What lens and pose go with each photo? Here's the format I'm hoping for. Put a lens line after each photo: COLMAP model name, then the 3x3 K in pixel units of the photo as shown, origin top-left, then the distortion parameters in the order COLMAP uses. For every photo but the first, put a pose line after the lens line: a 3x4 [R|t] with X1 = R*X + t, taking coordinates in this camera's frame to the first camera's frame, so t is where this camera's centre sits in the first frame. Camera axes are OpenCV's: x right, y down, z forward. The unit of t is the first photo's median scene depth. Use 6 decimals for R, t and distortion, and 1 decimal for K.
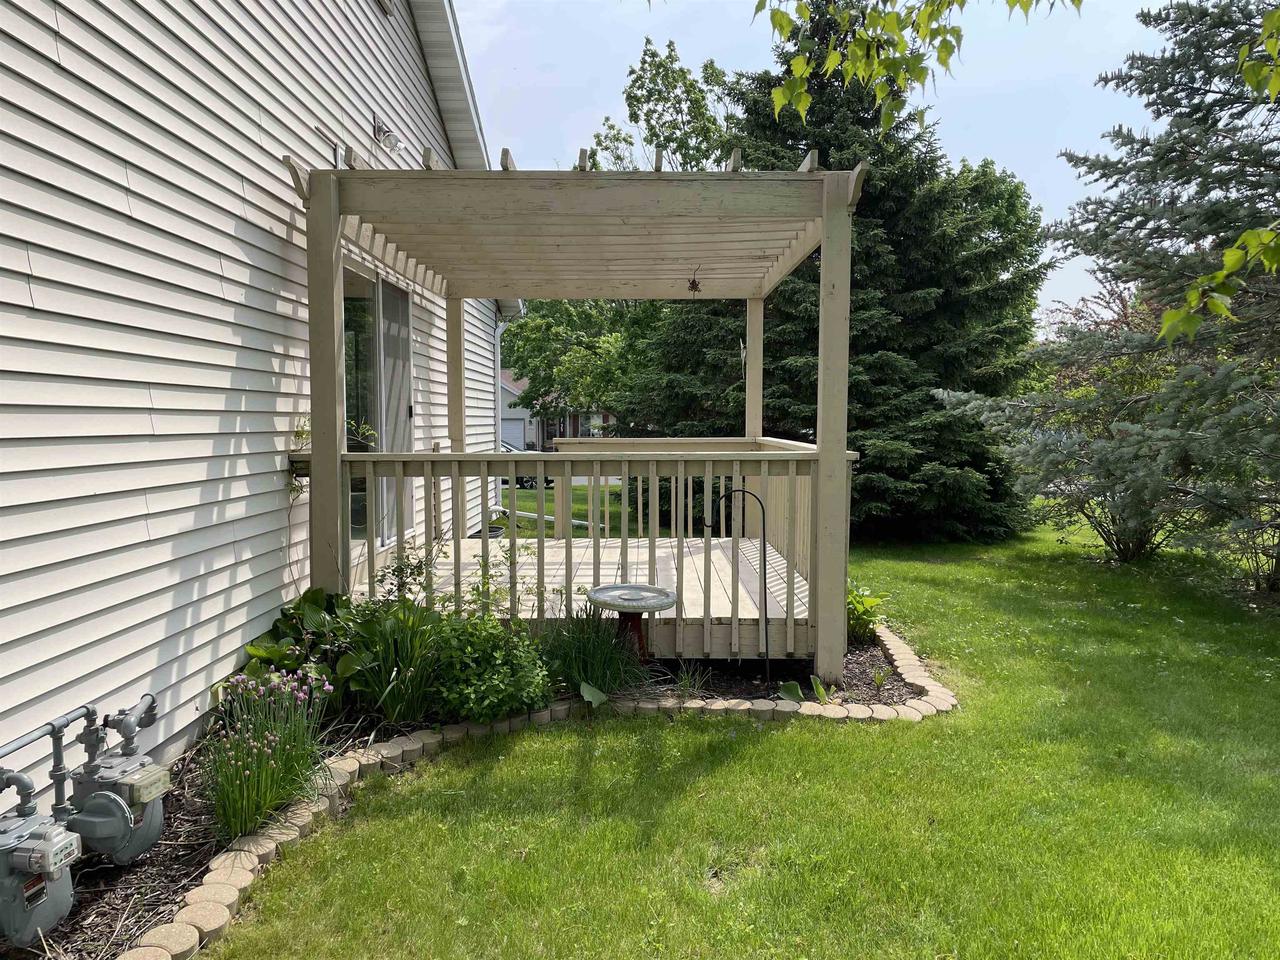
lens RADIAL K [[992.0, 0, 640.0], [0, 992.0, 480.0], [0, 0, 1]] dist [0.178052, -0.135717]
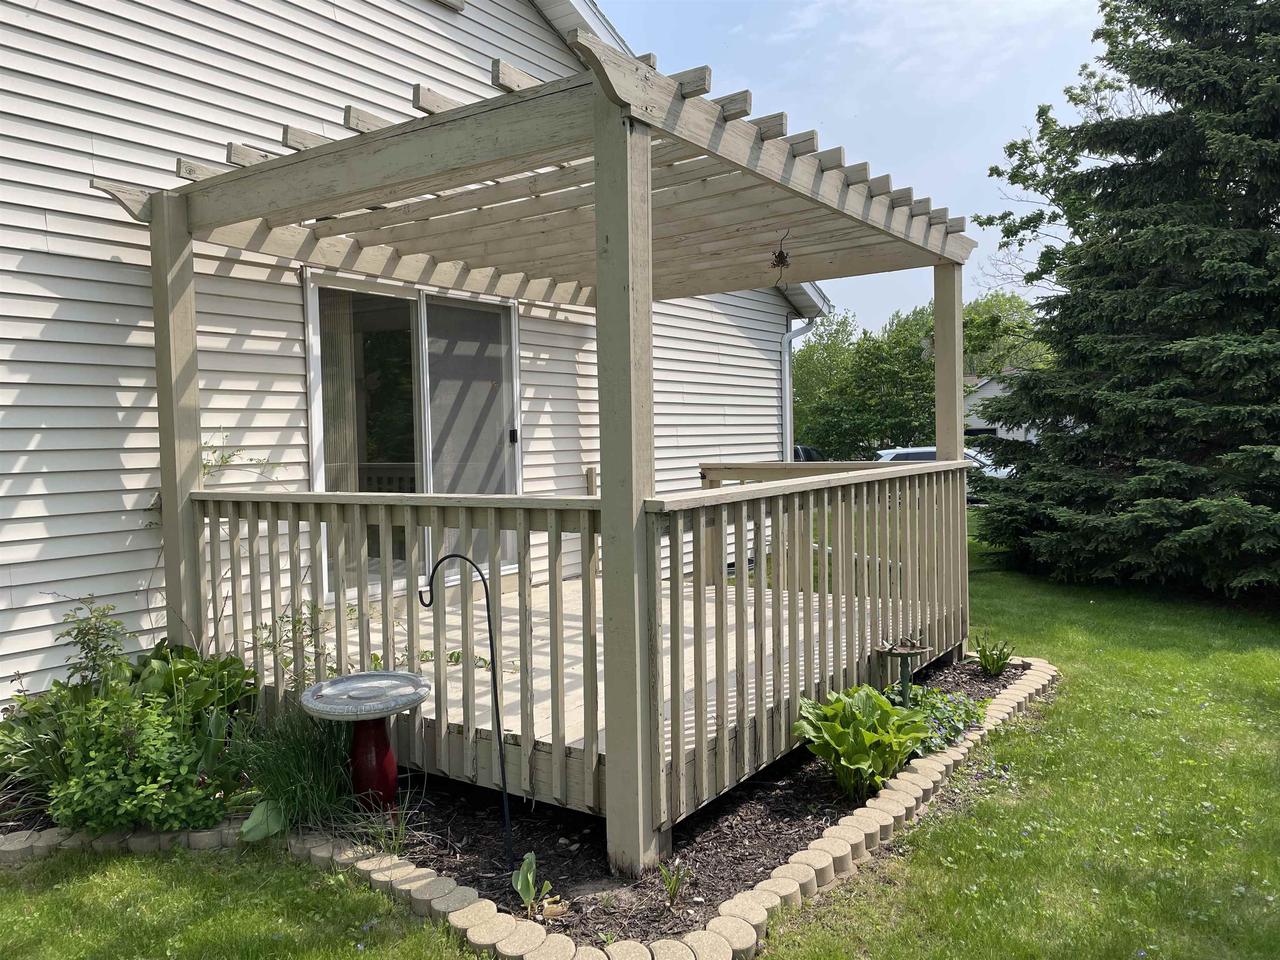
lens RADIAL K [[971.1, 0, 640.0], [0, 971.1, 480.0], [0, 0, 1]] dist [0.104807, -0.127054]
pose [[0.817997, 0.009839, -0.575138, 0.541353], [-0.013666, 0.999904, -0.002330, -0.039892], [0.575060, 0.009766, 0.818053, 0.489468]]
